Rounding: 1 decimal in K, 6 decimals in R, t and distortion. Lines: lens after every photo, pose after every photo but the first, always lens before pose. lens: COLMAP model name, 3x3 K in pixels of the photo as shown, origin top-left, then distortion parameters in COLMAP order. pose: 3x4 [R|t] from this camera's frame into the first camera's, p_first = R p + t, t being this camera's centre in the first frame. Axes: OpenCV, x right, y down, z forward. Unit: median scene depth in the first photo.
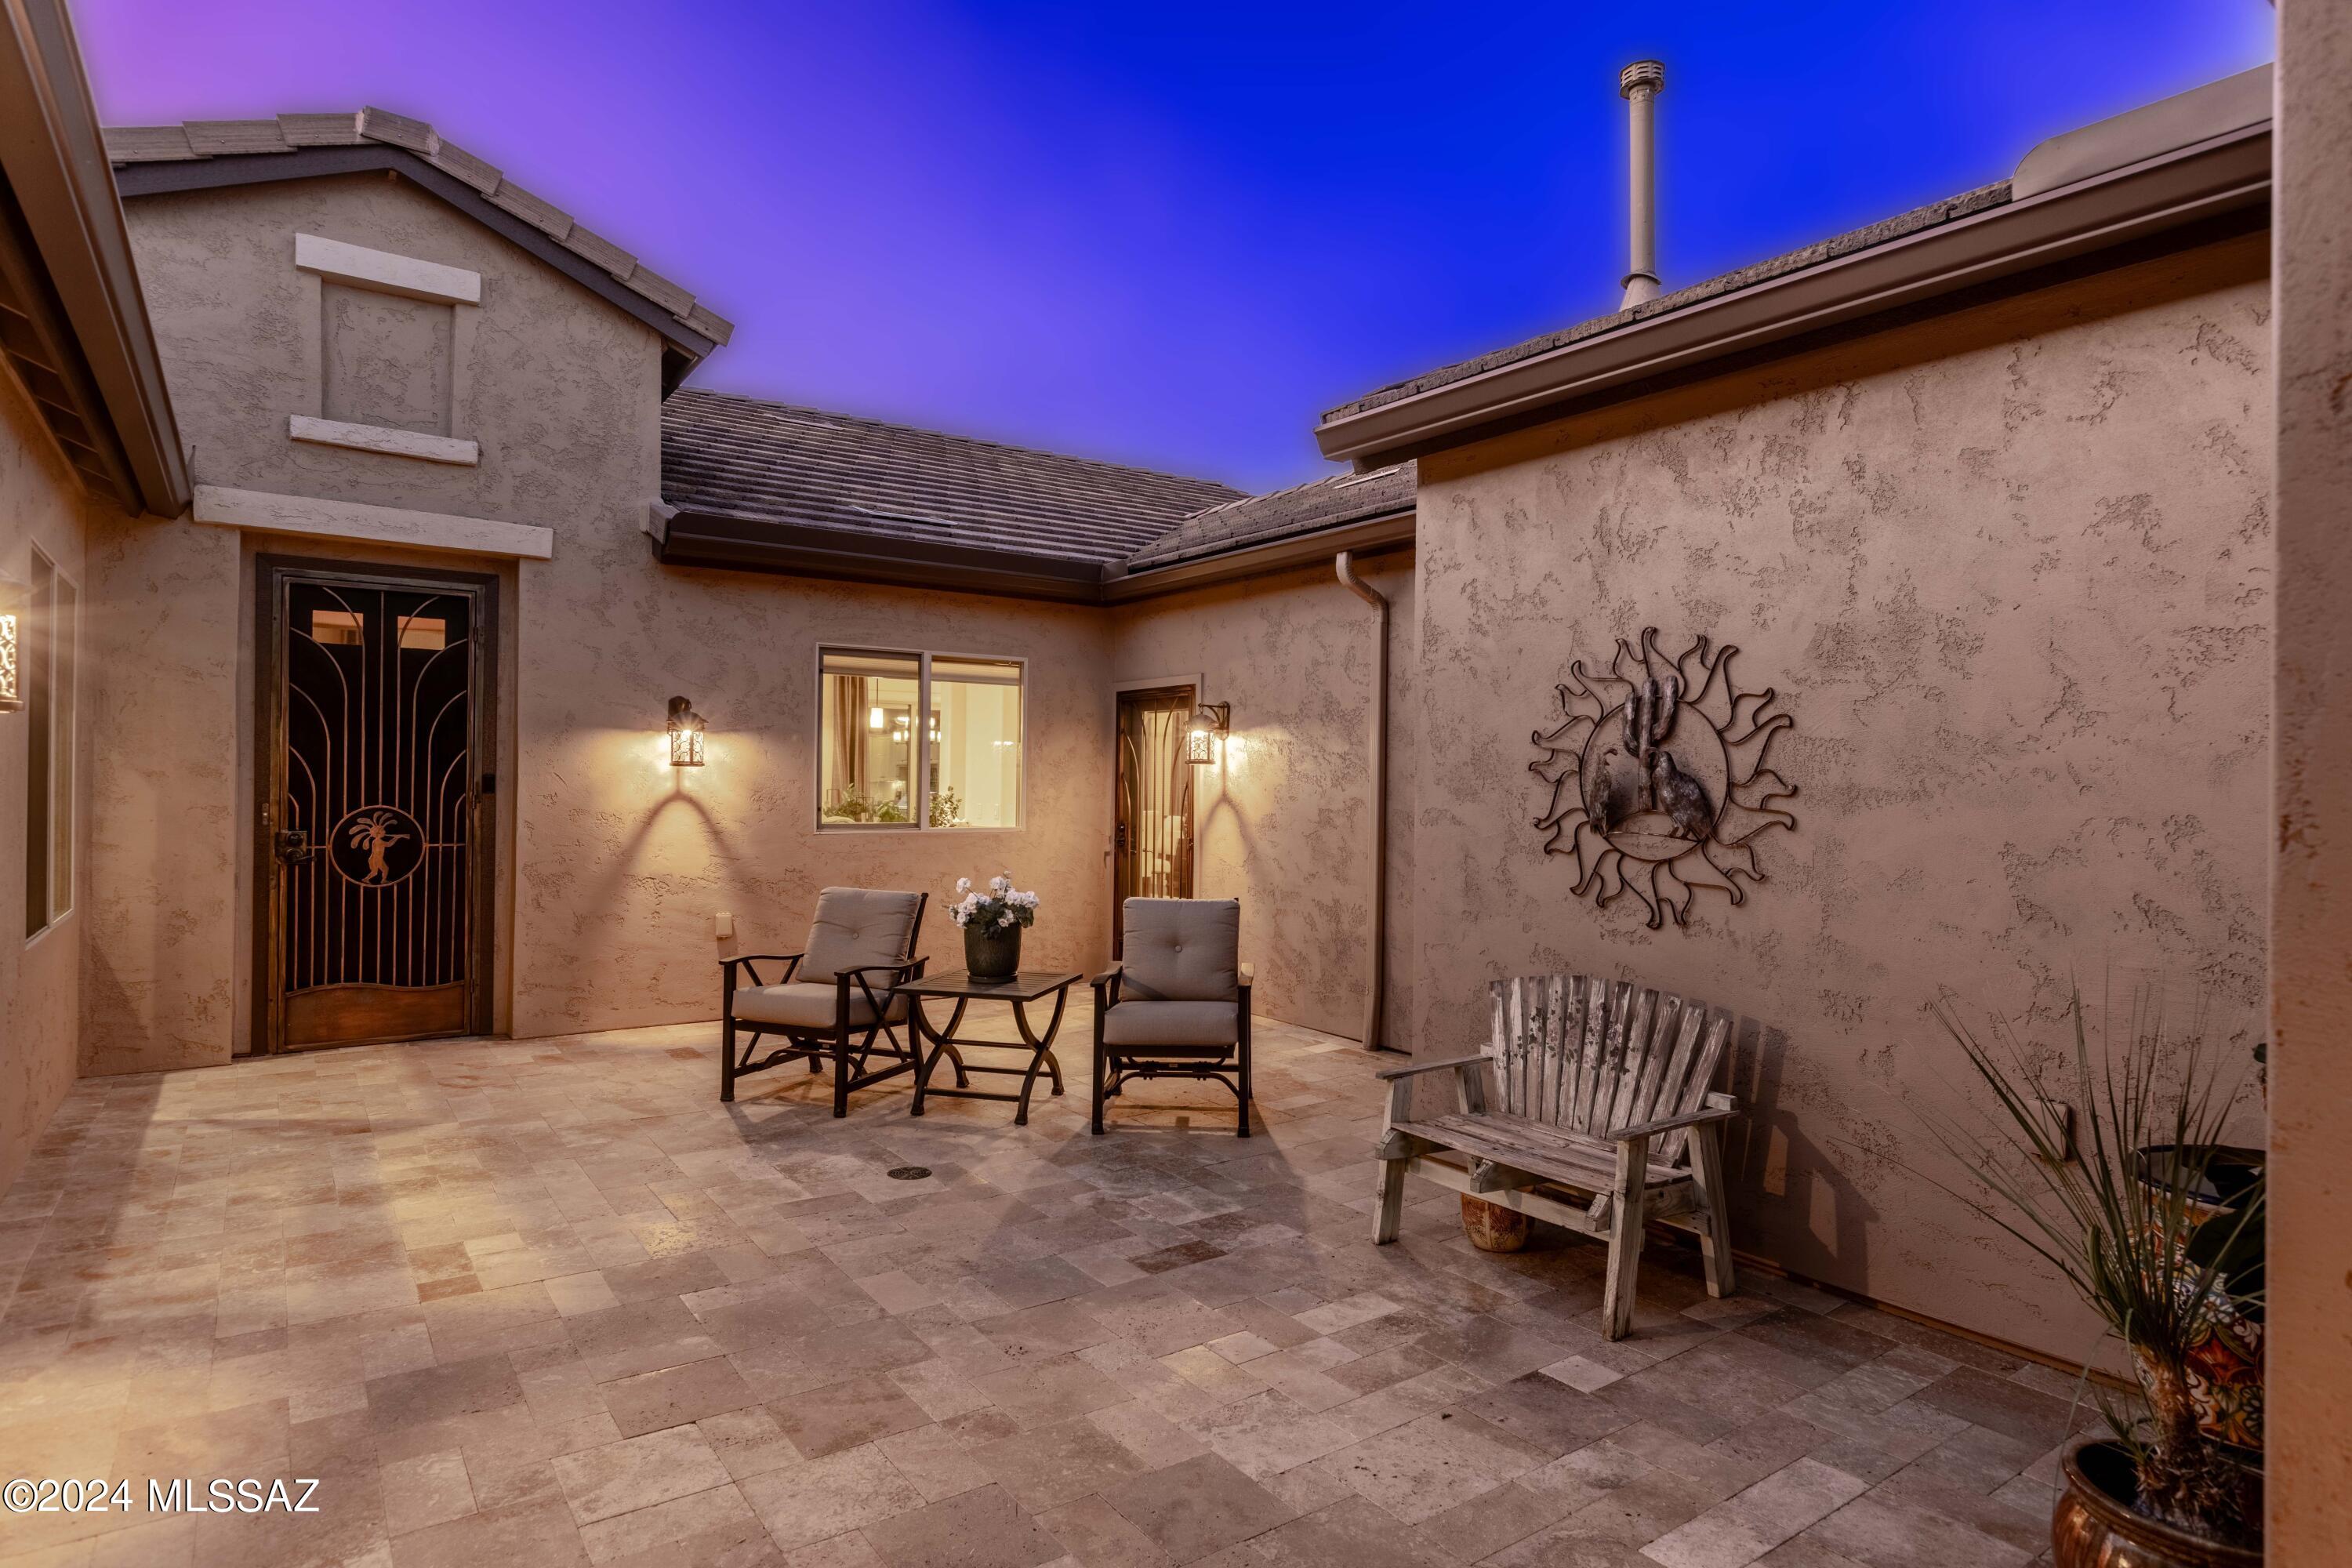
lens RADIAL K [[1273.7, 0, 1176.0], [0, 1273.7, 784.0], [0, 0, 1]] dist [0.002051, -0.002060]
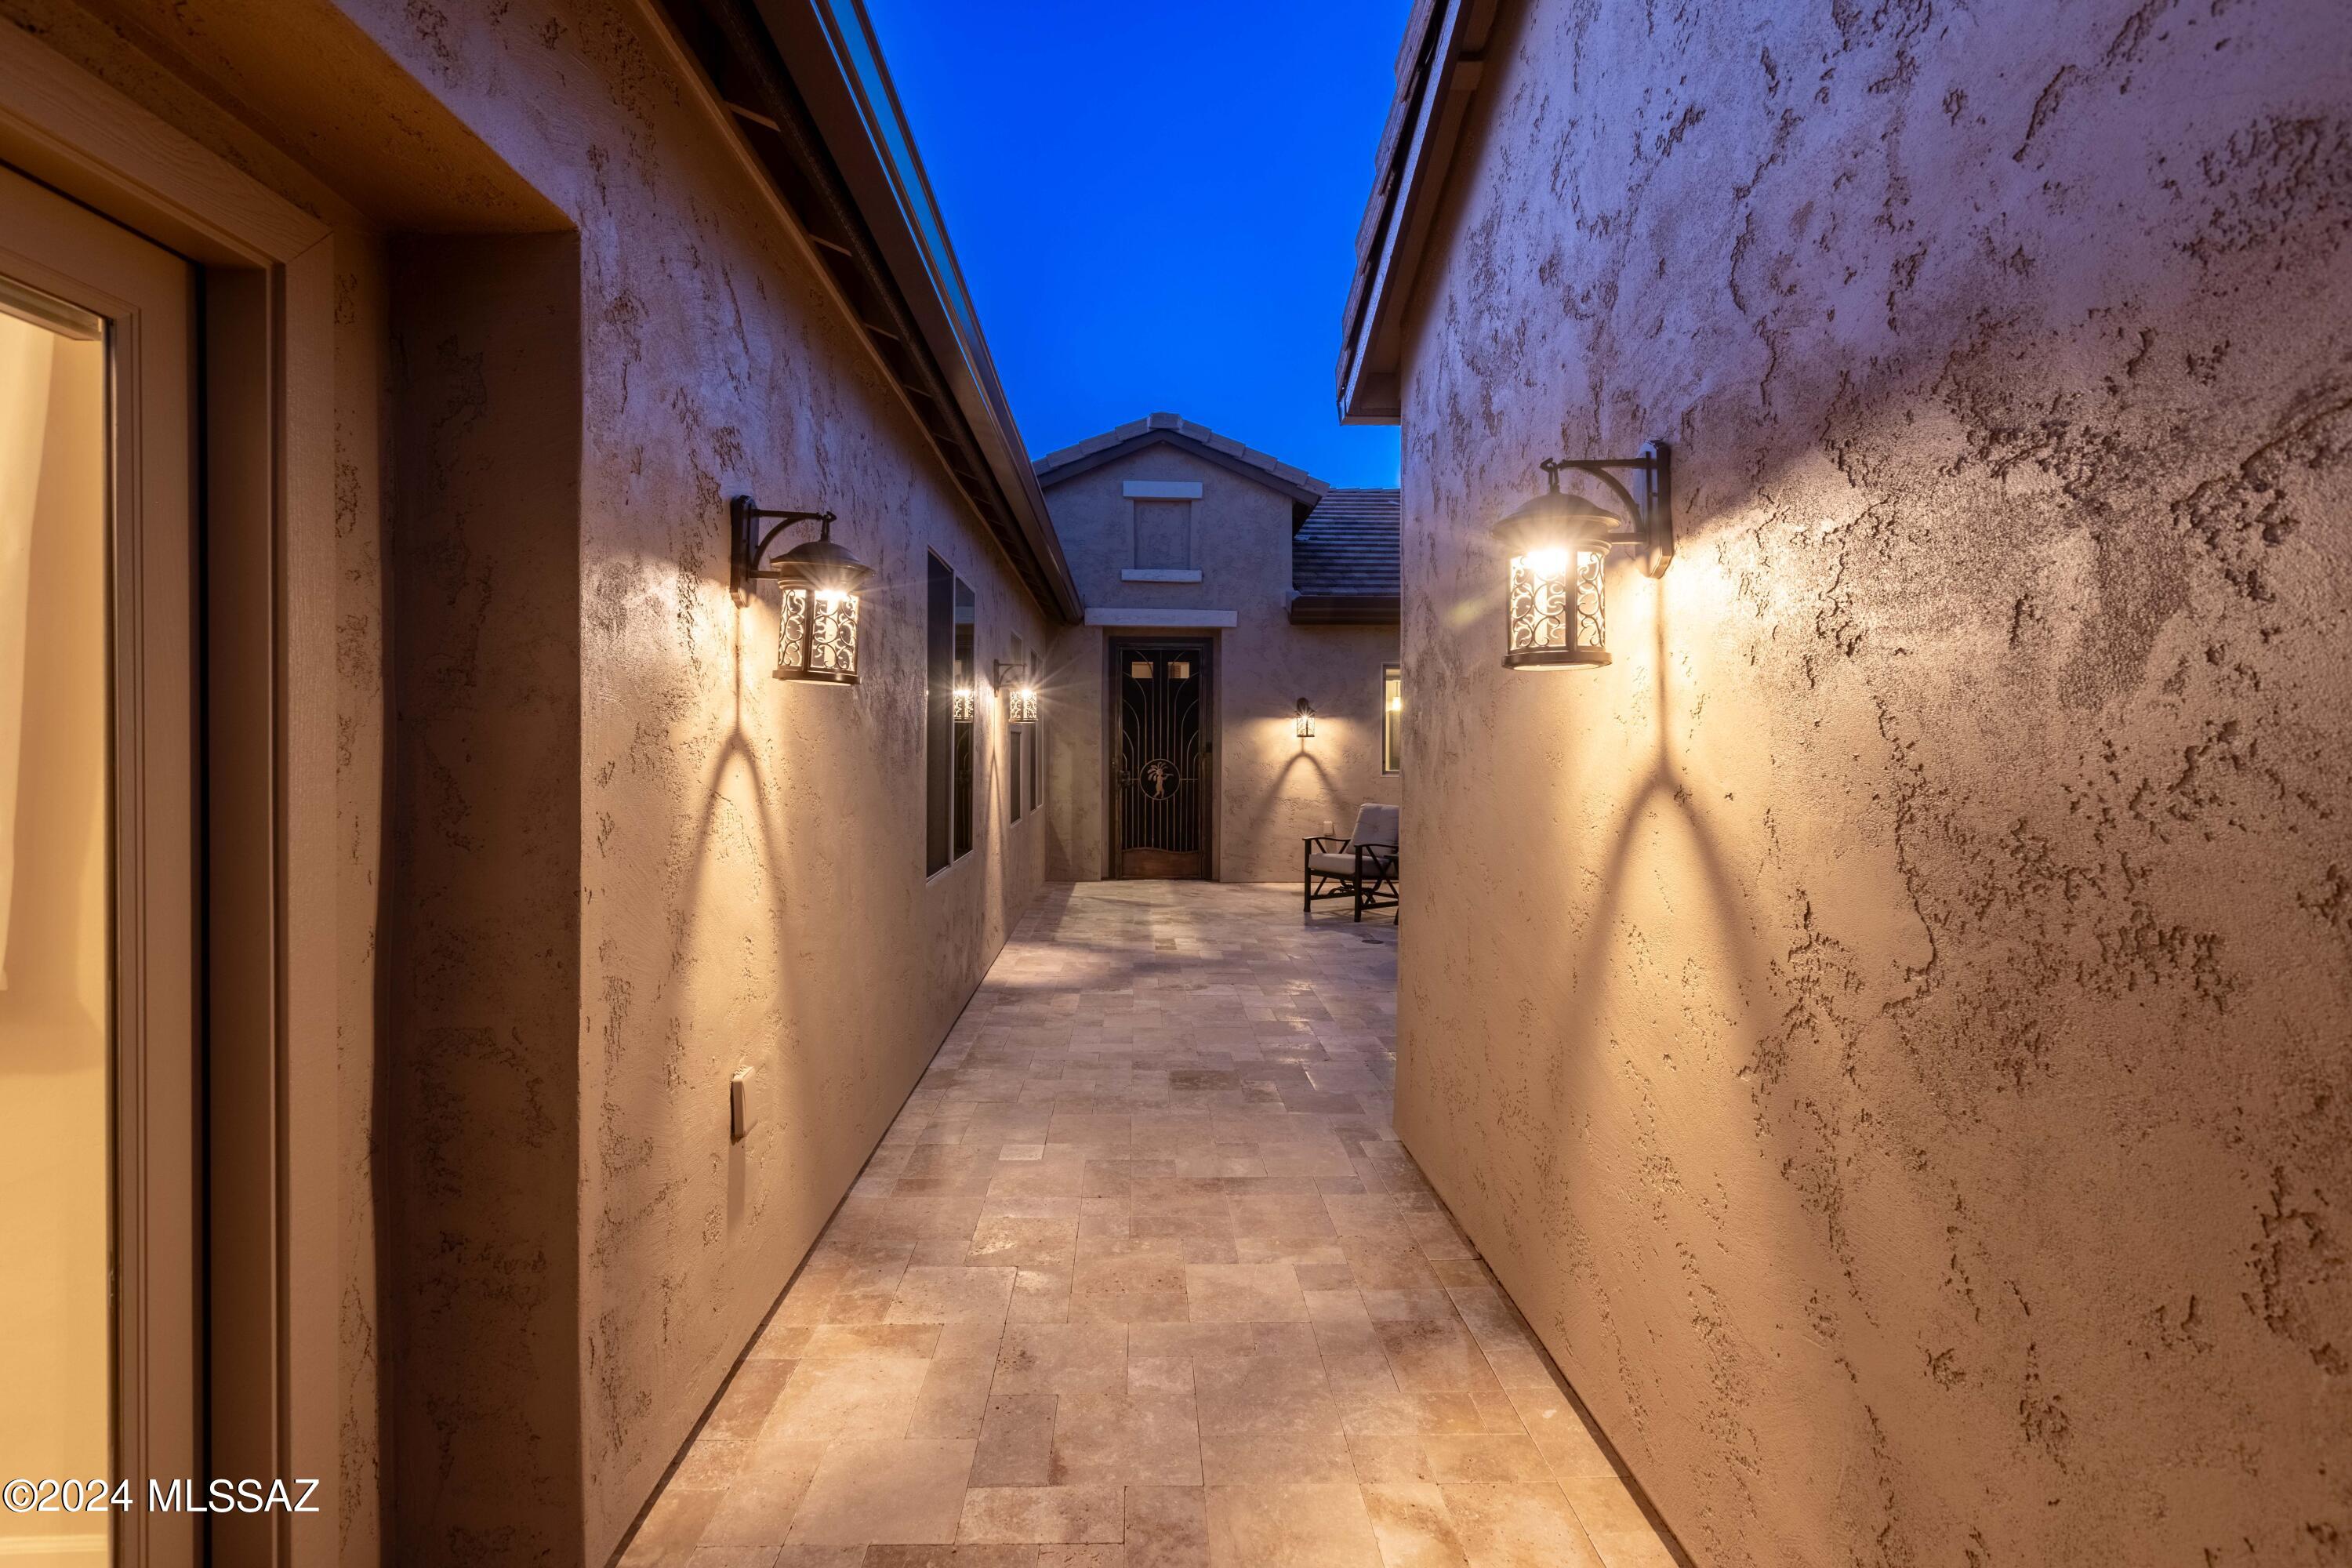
lens RADIAL K [[1081.6, 0, 1178.6], [0, 1081.6, 749.1], [0, 0, 1]] dist [0.000171, -0.001606]
pose [[0.838975, -0.005751, -0.544140, 0.321611], [0.006136, 0.999981, -0.001107, 0.003712], [0.544136, -0.002410, 0.838994, -0.405296]]
